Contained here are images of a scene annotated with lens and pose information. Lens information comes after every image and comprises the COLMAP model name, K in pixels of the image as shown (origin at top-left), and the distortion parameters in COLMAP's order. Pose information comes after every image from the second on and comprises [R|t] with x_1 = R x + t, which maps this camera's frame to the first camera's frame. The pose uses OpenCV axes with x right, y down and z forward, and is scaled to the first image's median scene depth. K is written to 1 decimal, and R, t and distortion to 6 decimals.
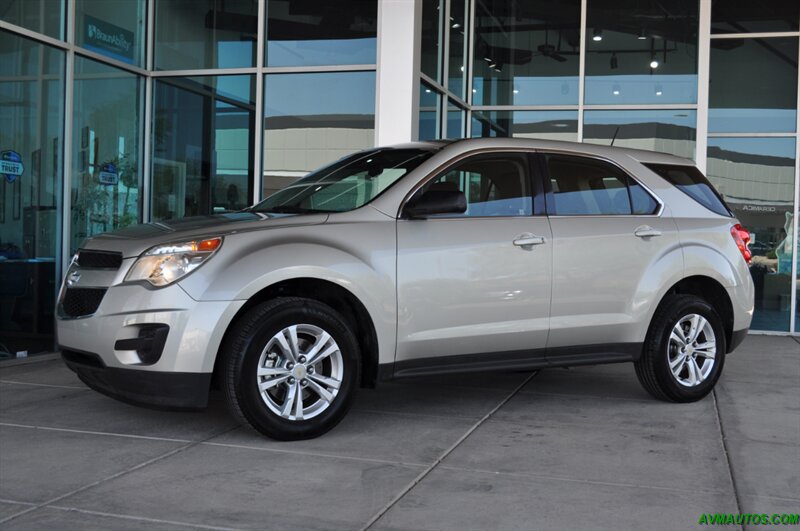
lens RADIAL K [[968.2, 0, 400.0], [0, 968.2, 265.5], [0, 0, 1]] dist [-0.047342, 0.030472]
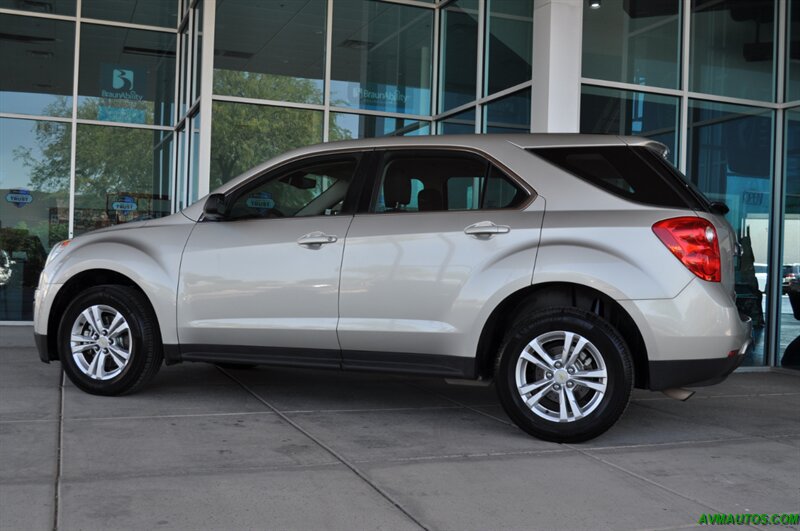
lens RADIAL K [[882.5, 0, 400.0], [0, 882.5, 265.5], [0, 0, 1]] dist [-0.045142, -0.000629]
pose [[0.605178, -0.003918, -0.796081, 0.955190], [-0.032108, 0.999054, -0.029326, 0.026116], [0.795442, 0.043308, 0.604480, 0.539365]]
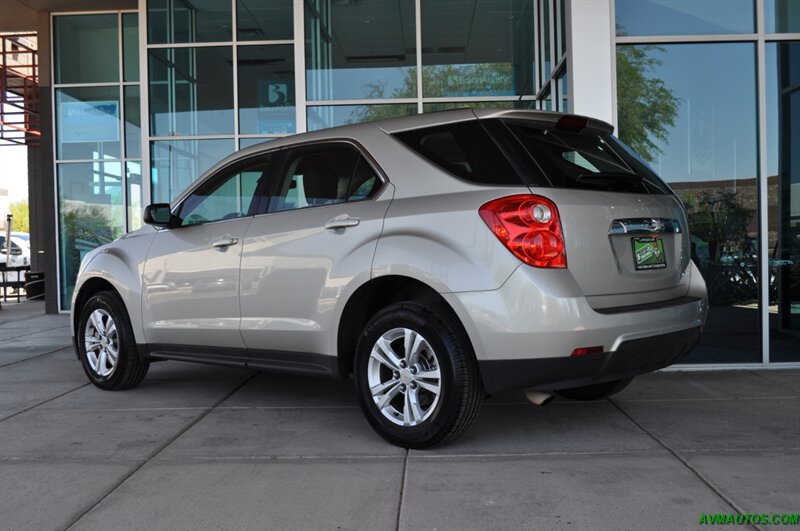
lens RADIAL K [[882.5, 0, 400.0], [0, 882.5, 265.5], [0, 0, 1]] dist [-0.045142, -0.000629]
pose [[0.240294, -0.012551, -0.970619, 1.143100], [0.008992, 0.999902, -0.010704, 0.011686], [0.970659, -0.006156, 0.240383, 0.997270]]
